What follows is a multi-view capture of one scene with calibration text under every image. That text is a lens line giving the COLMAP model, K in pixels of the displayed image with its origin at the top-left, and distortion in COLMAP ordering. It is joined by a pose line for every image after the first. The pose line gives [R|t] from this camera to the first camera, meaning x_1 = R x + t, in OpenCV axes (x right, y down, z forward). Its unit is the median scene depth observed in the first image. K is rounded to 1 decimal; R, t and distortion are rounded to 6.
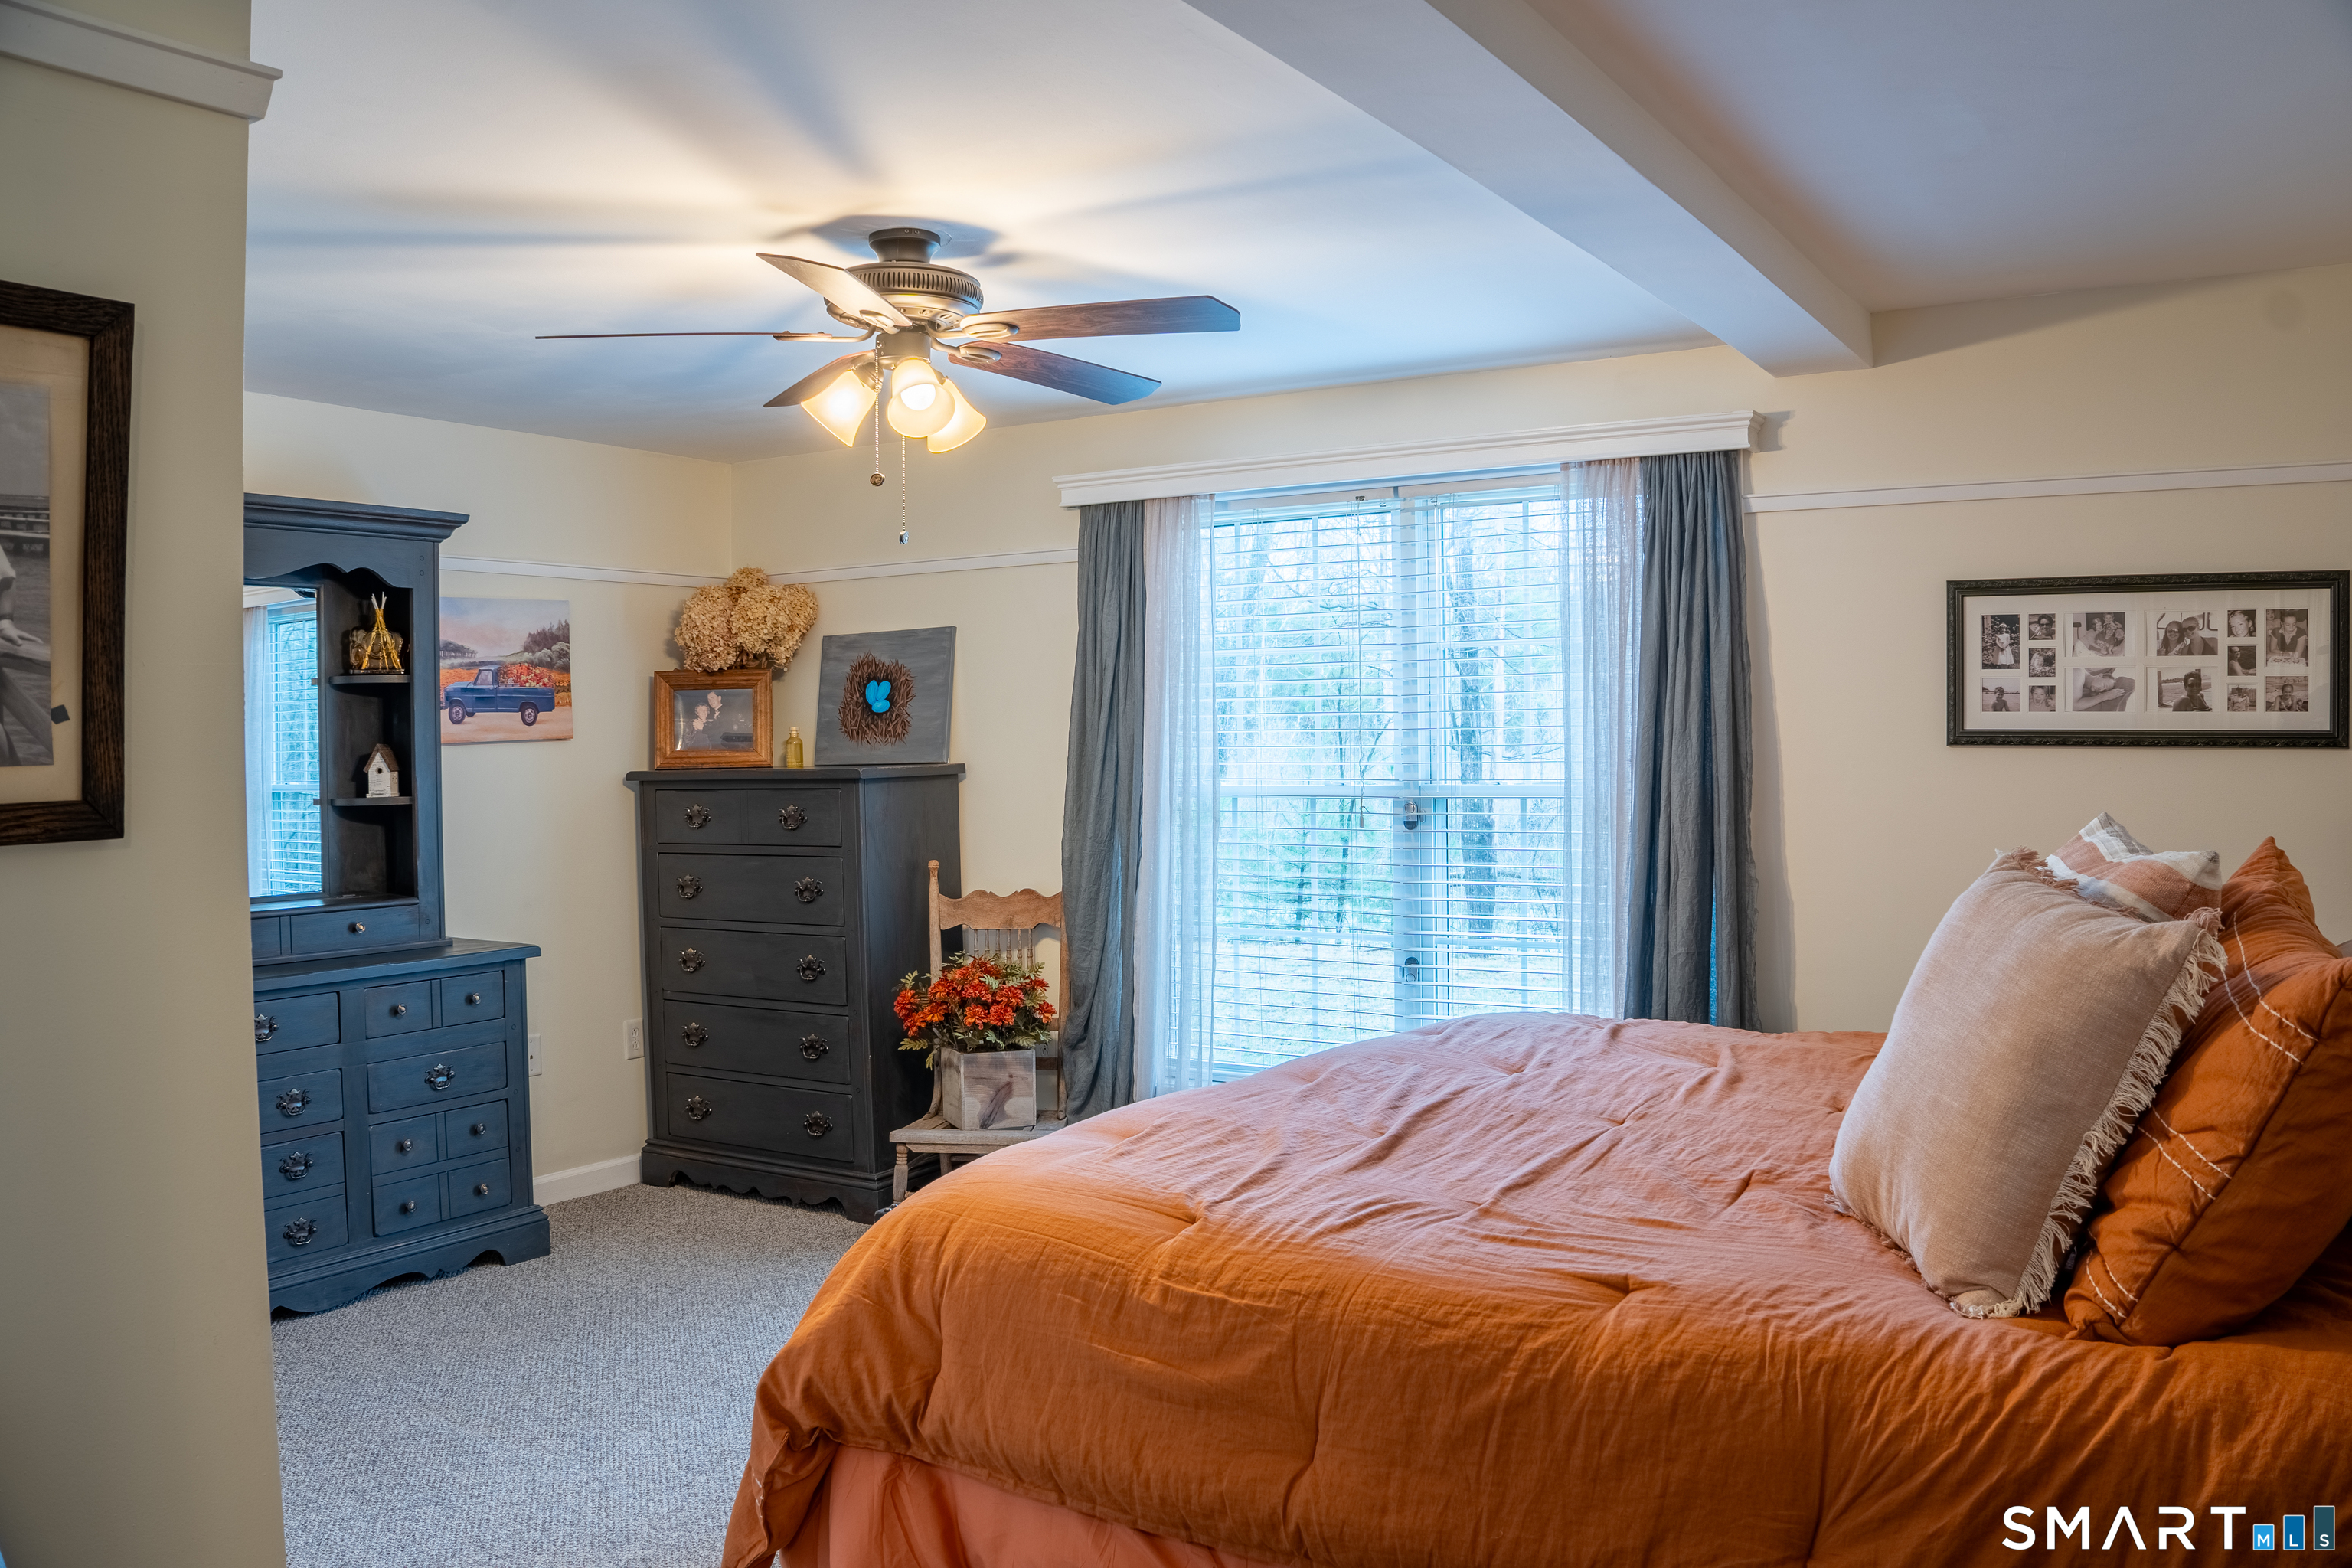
lens RADIAL K [[1866.1, 0, 1231.7], [0, 1866.1, 785.1], [0, 0, 1]] dist [-0.120432, 0.006662]
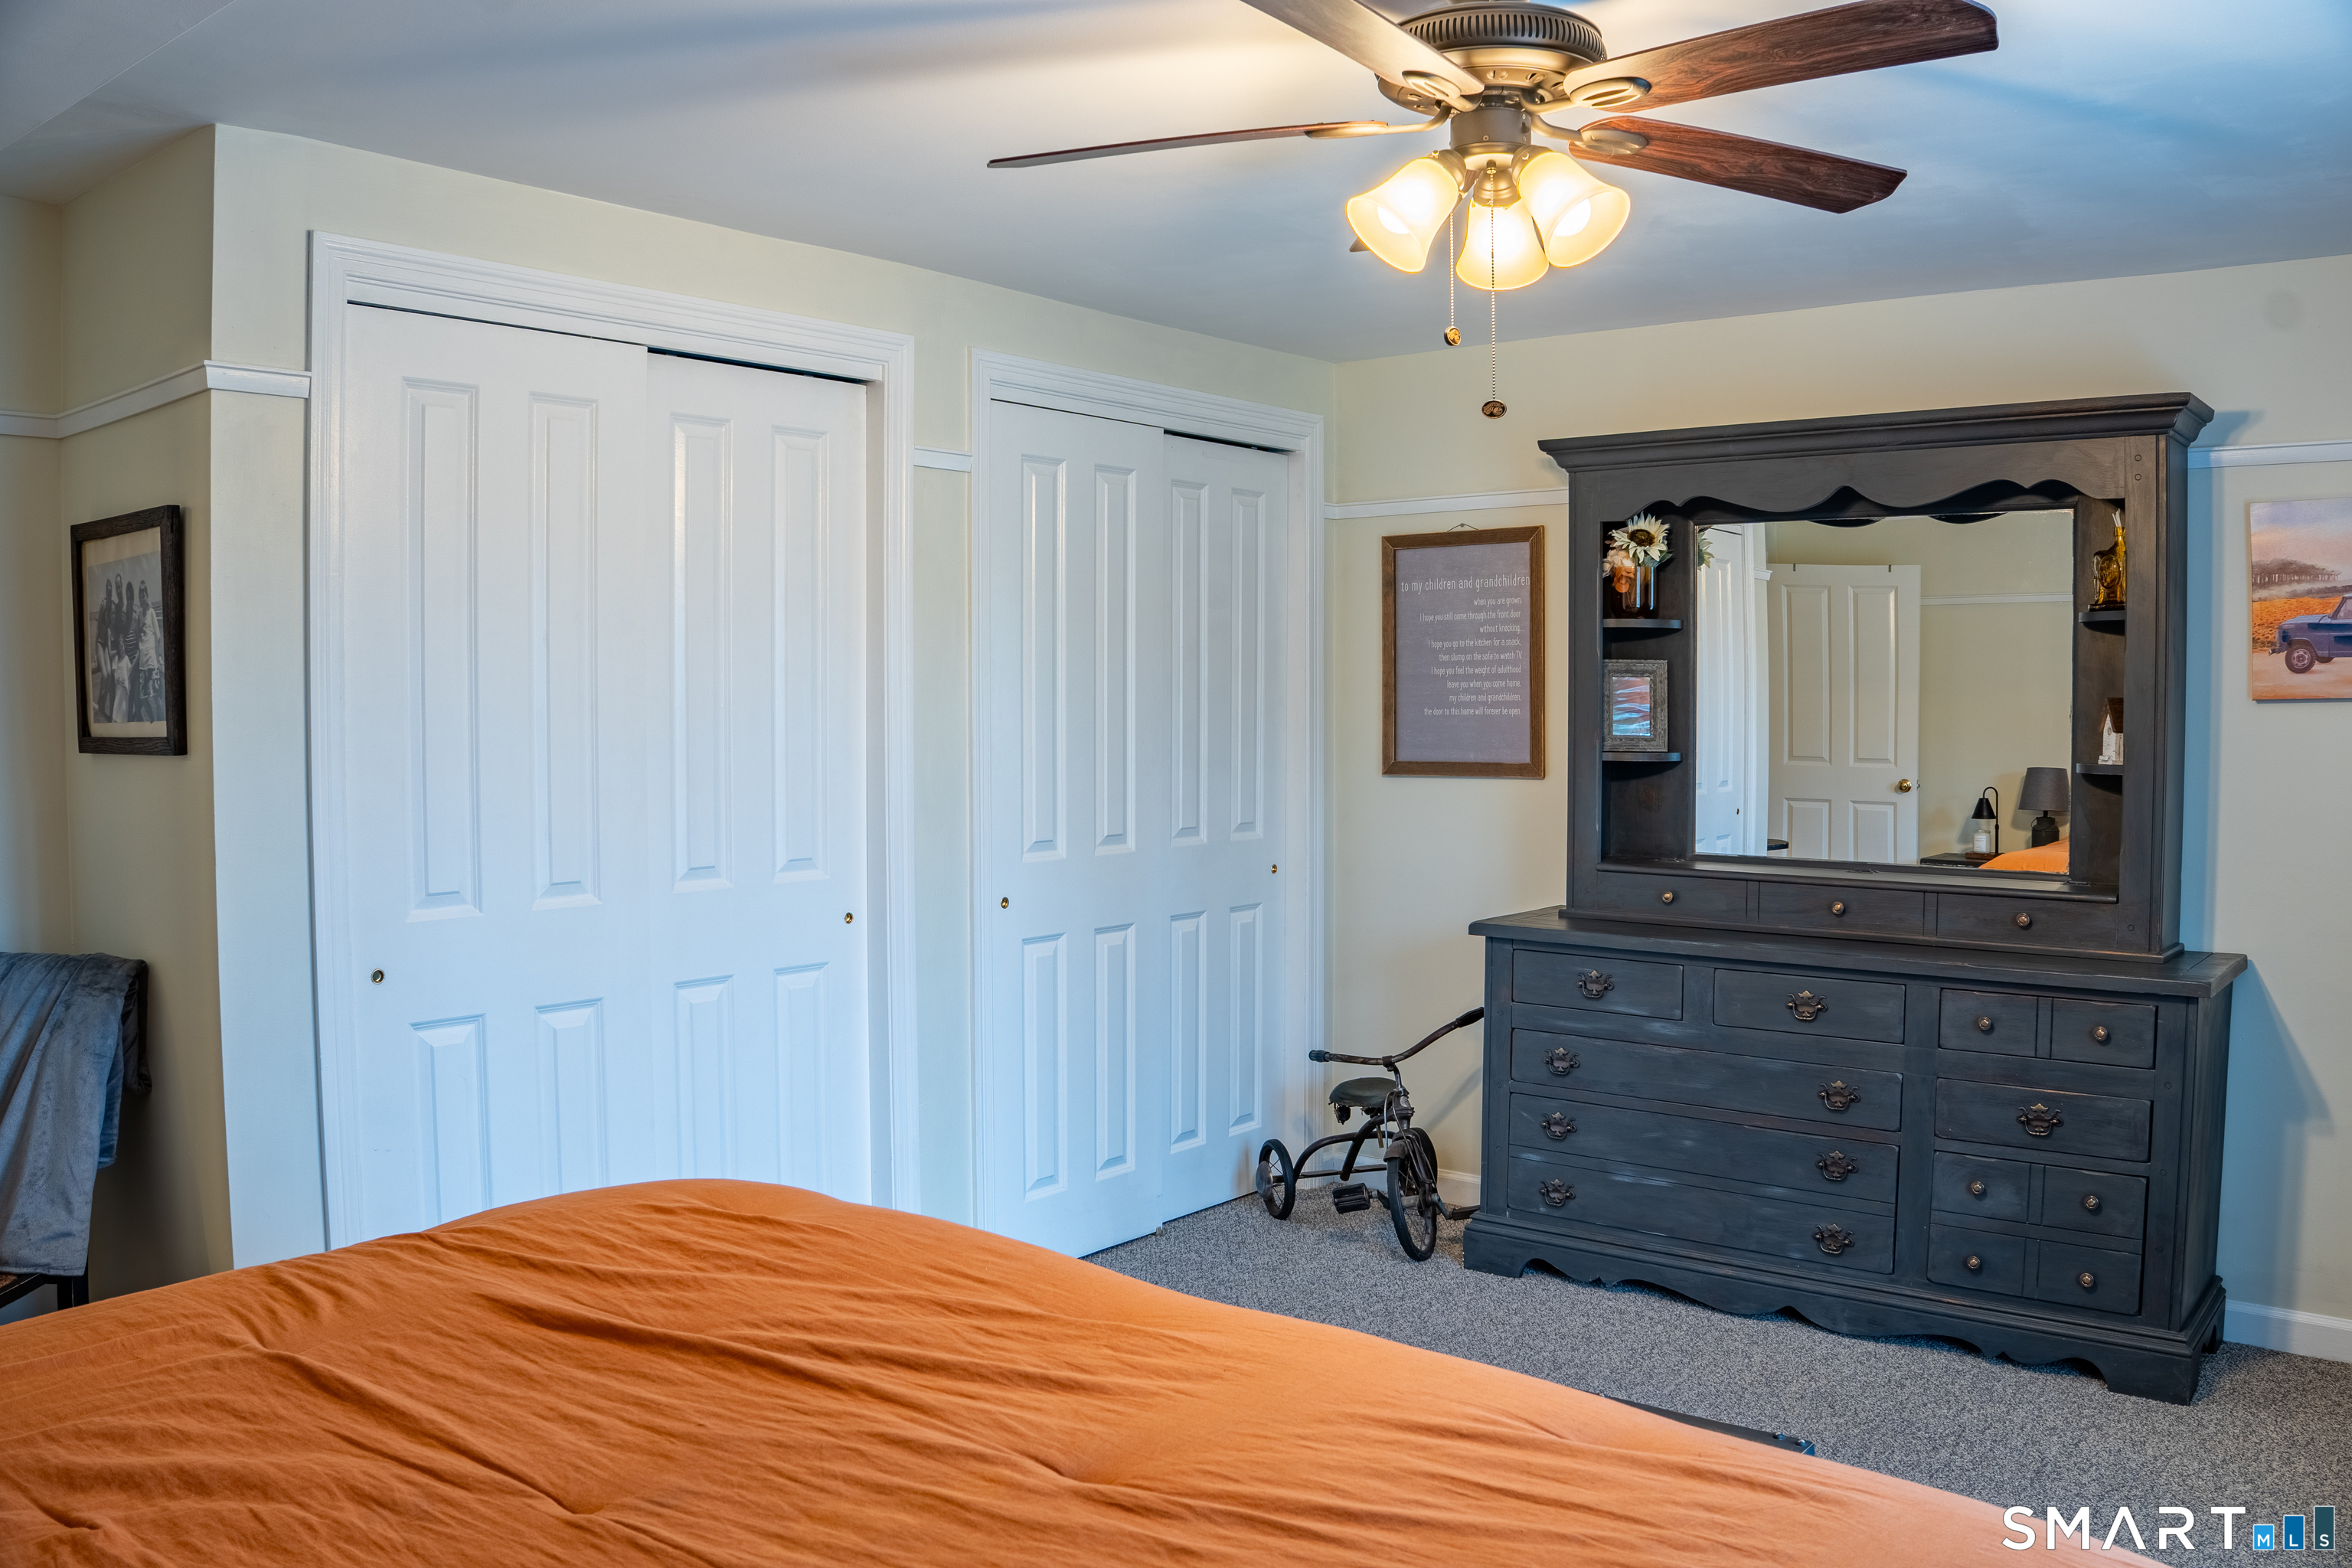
lens RADIAL K [[1866.1, 0, 1231.7], [0, 1866.1, 785.1], [0, 0, 1]] dist [-0.120432, 0.006662]
pose [[-0.140479, 0.055061, -0.988551, 0.385271], [-0.028861, 0.997800, 0.059677, -0.021232], [0.989663, 0.036914, -0.138581, 0.756191]]
